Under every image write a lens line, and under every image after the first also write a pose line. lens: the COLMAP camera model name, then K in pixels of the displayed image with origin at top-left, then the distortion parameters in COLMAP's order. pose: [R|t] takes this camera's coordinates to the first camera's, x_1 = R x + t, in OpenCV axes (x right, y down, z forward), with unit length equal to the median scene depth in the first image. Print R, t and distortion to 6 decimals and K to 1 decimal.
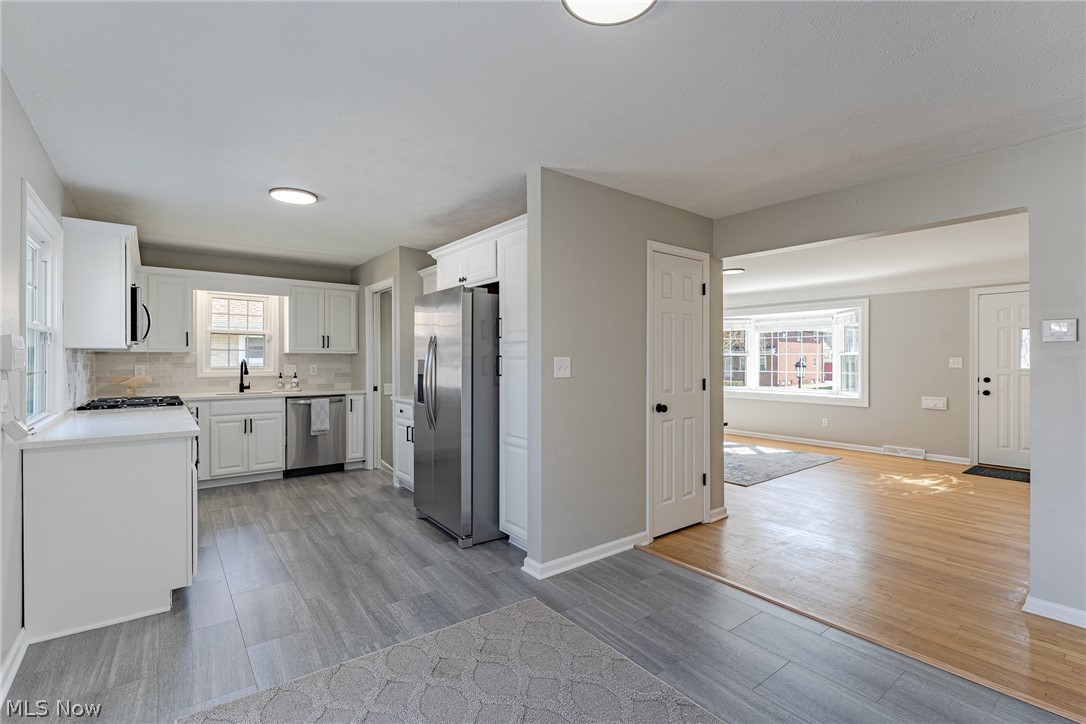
lens RADIAL K [[508.5, 0, 538.9], [0, 508.5, 361.7], [0, 0, 1]] dist [0.001712, 0.000147]
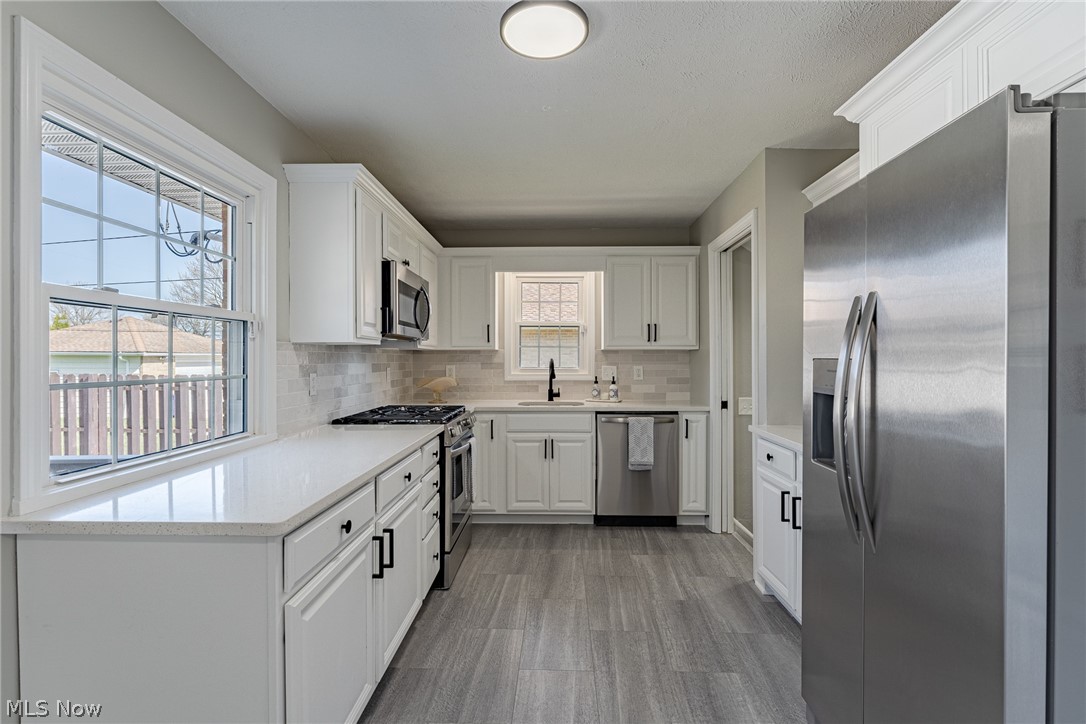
lens RADIAL K [[508.5, 0, 536.7], [0, 508.5, 362.0], [0, 0, 1]] dist [0.001712, 0.000147]
pose [[0.777106, 0.002932, -0.629363, -0.113841], [-0.001534, 0.999995, 0.002764, -0.001304], [0.629368, -0.001182, 0.777106, 0.385502]]
